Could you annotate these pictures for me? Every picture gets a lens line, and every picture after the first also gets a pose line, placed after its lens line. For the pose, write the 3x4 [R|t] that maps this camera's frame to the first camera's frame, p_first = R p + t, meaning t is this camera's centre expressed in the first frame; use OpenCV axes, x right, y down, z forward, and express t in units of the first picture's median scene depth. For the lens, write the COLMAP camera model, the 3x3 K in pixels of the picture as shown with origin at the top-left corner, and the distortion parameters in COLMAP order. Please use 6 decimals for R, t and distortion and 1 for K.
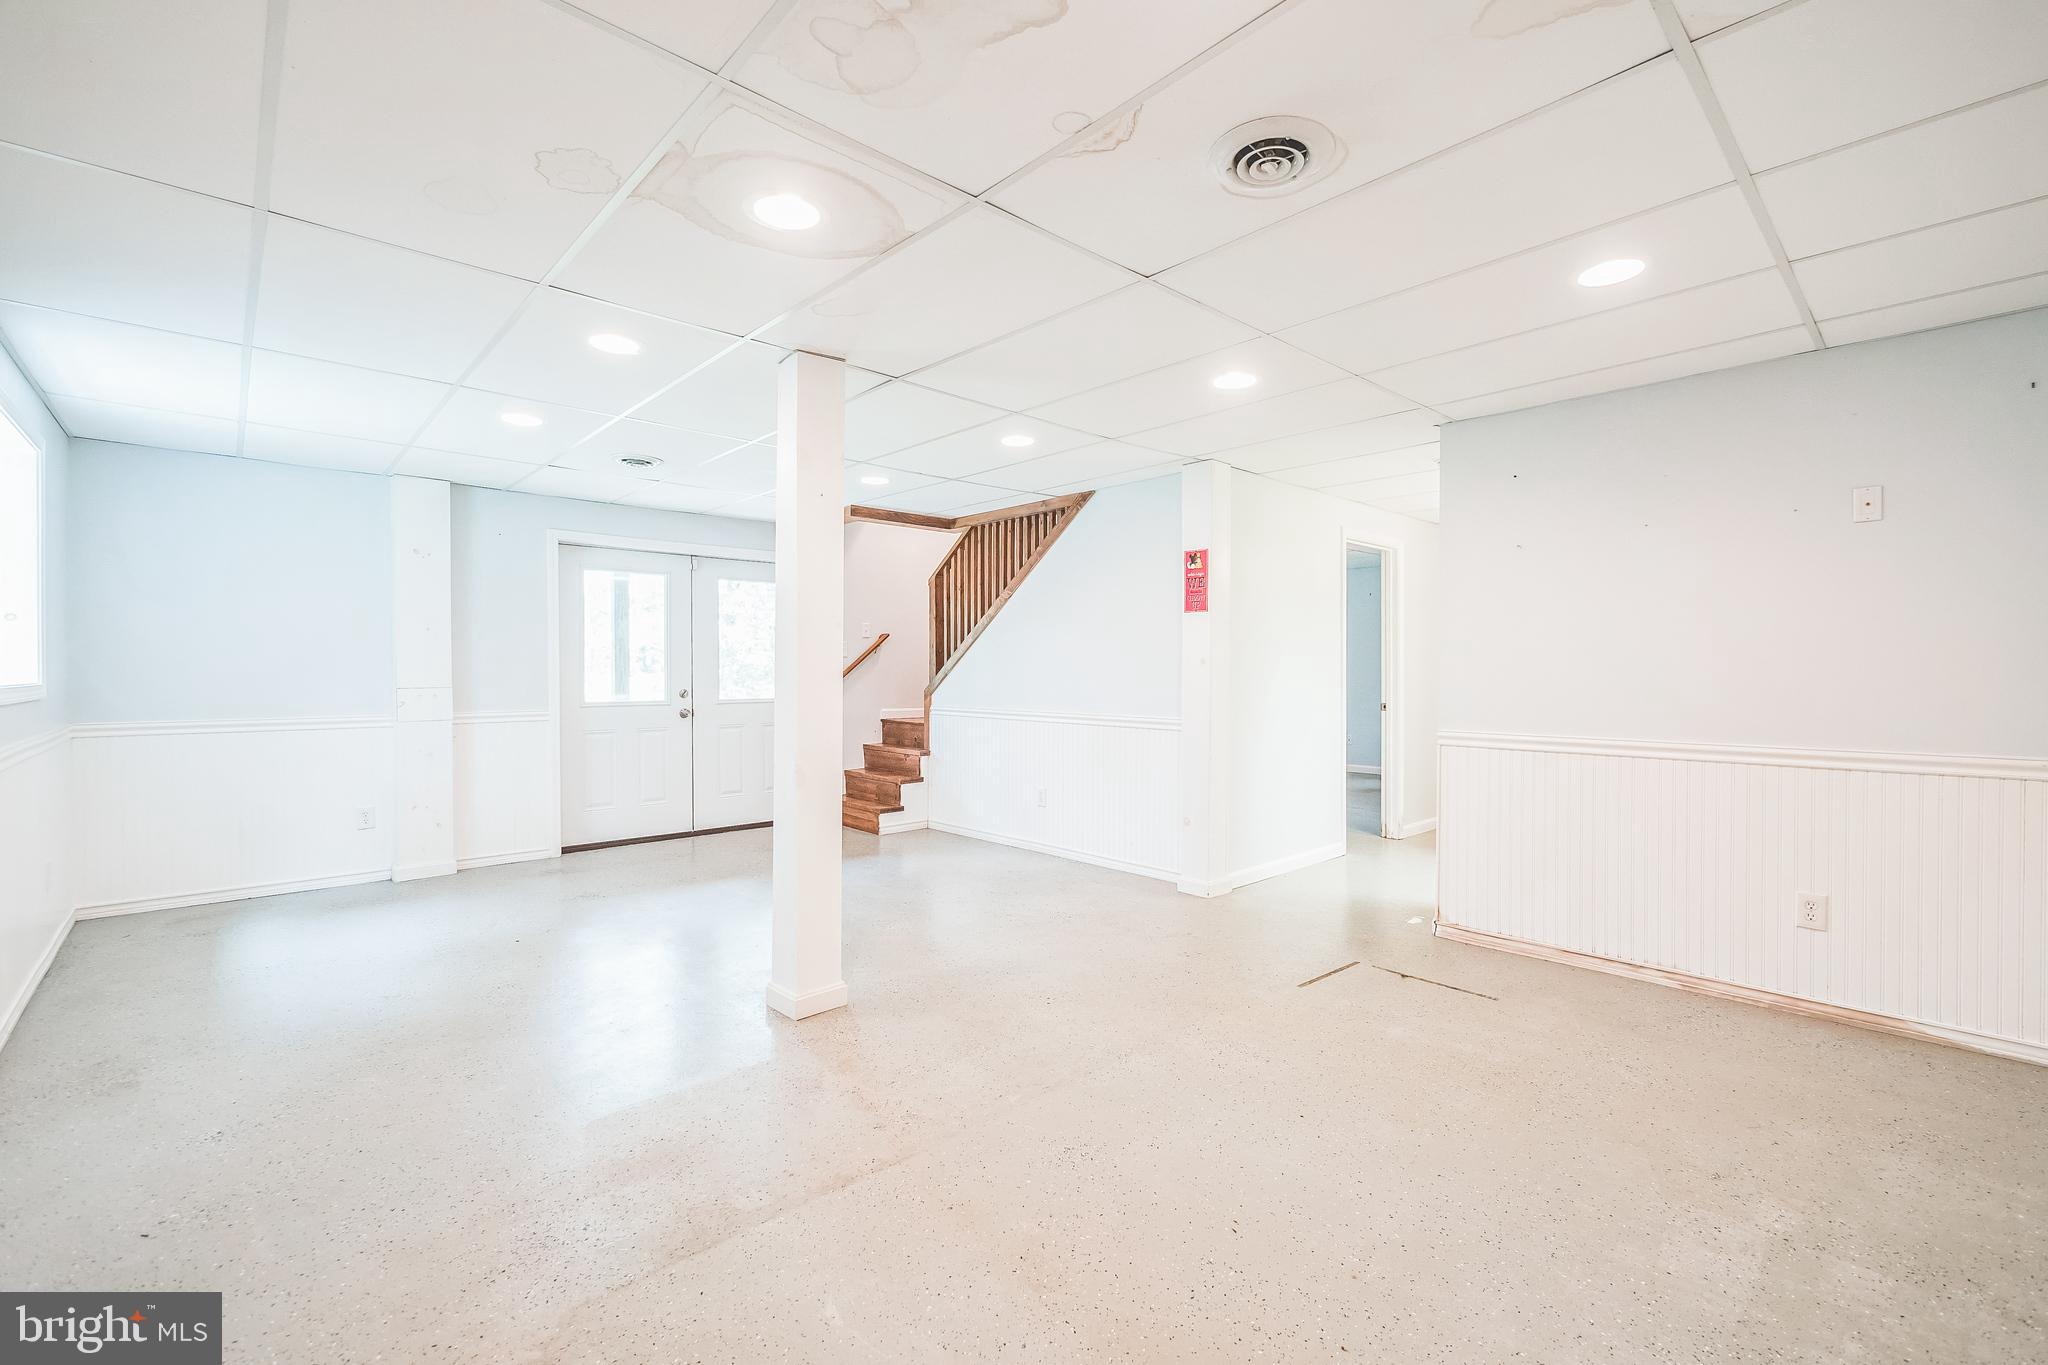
lens RADIAL K [[879.2, 0, 1019.8], [0, 879.2, 676.0], [0, 0, 1]] dist [-0.008980, 0.001547]
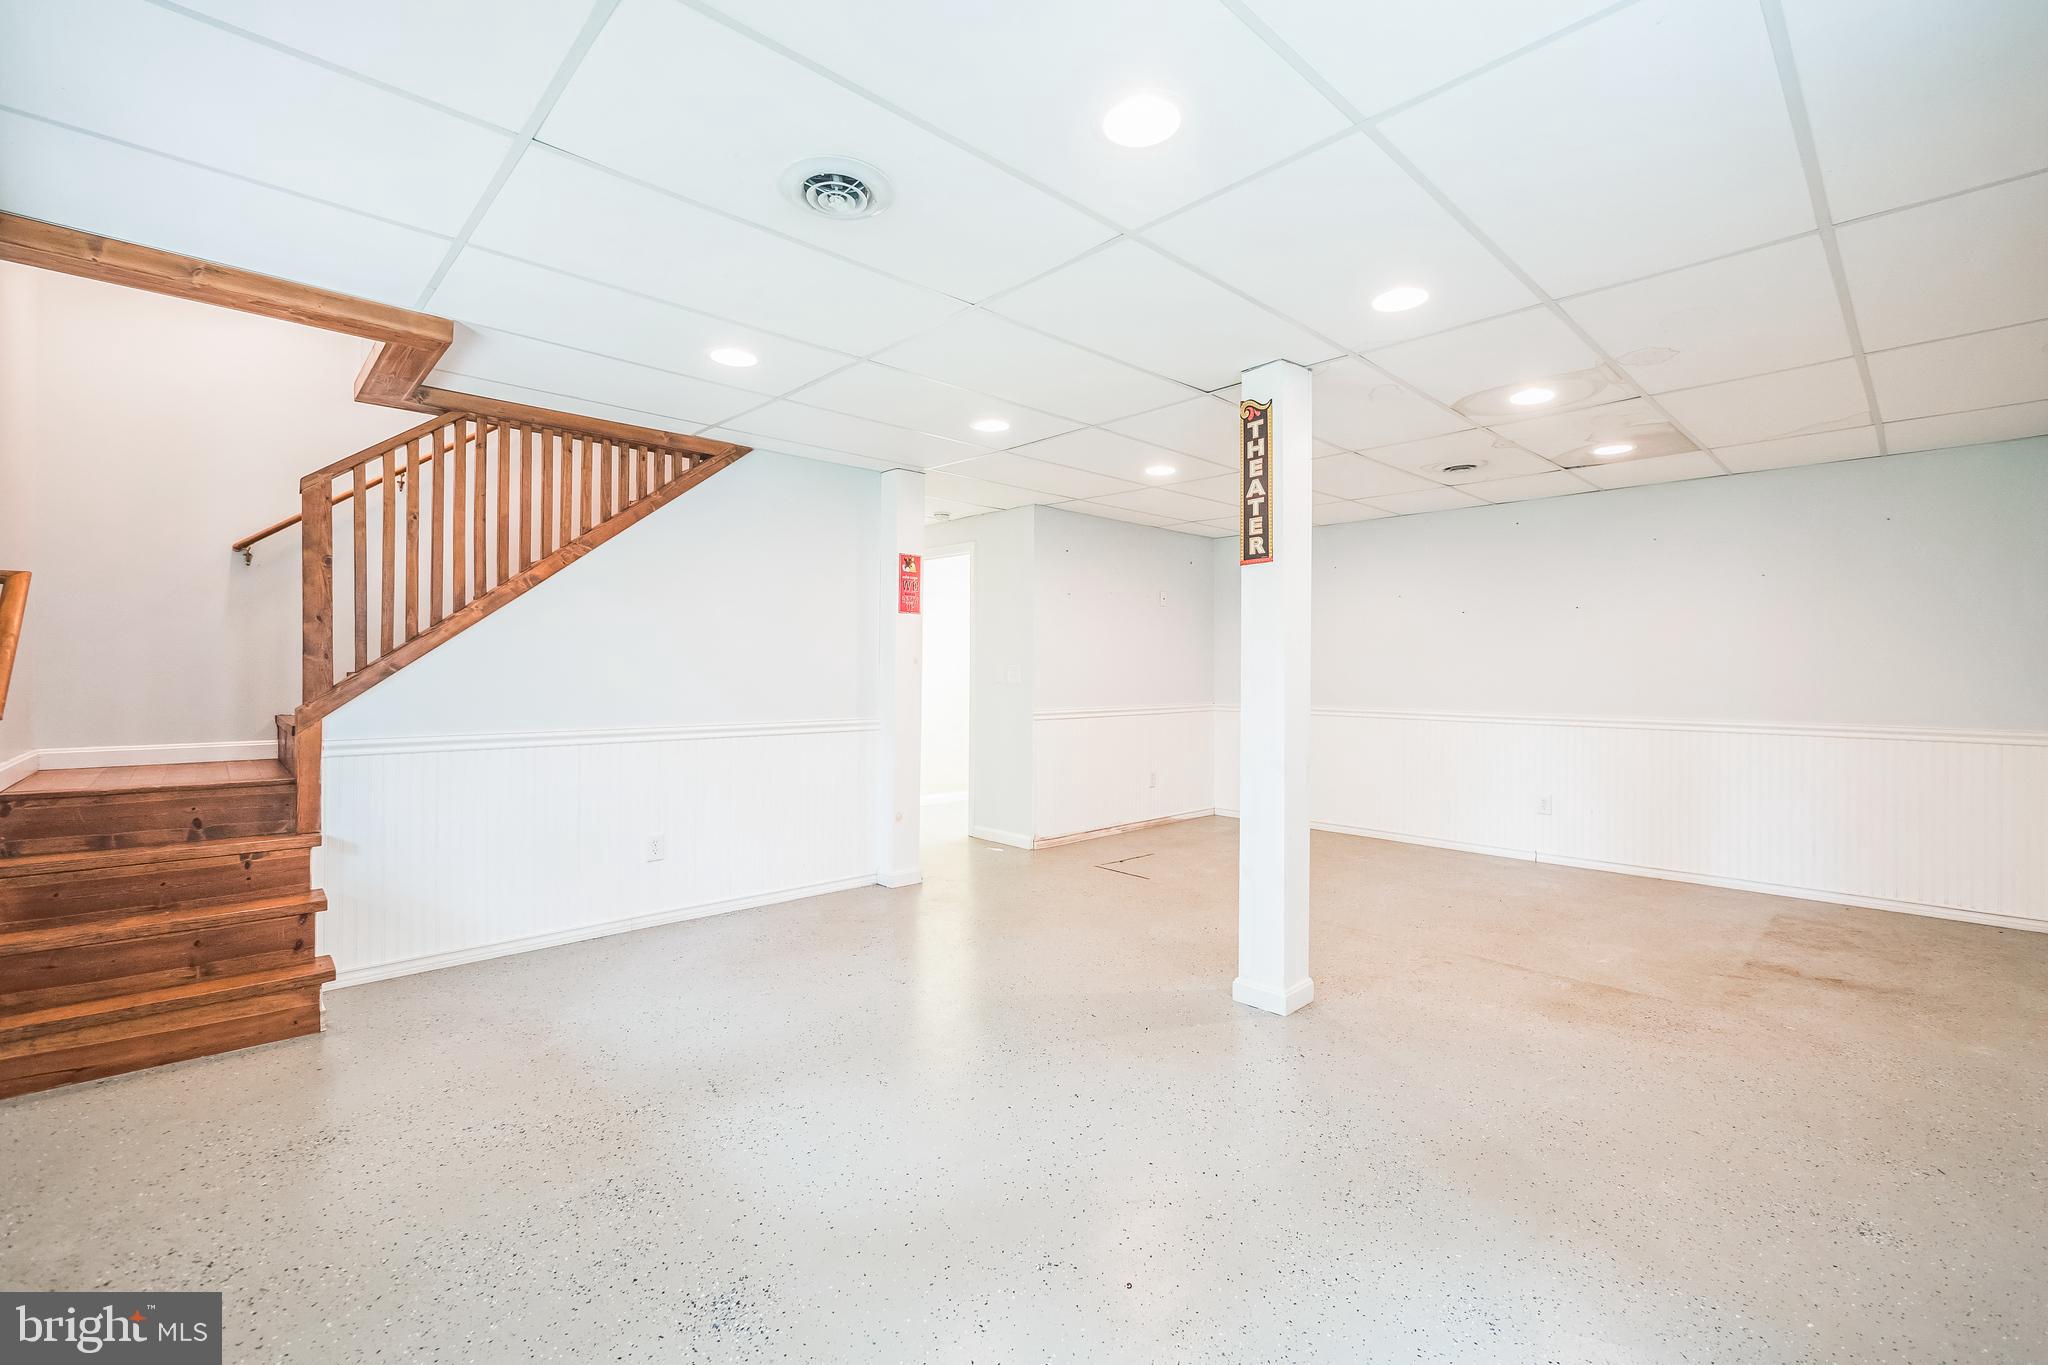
lens RADIAL K [[879.2, 0, 1019.7], [0, 879.2, 673.7], [0, 0, 1]] dist [-0.008980, 0.001547]
pose [[-0.017272, -0.005496, 0.999836, -0.842777], [0.002333, 0.999982, 0.005537, -0.006838], [-0.999848, 0.002428, -0.017258, 0.881486]]
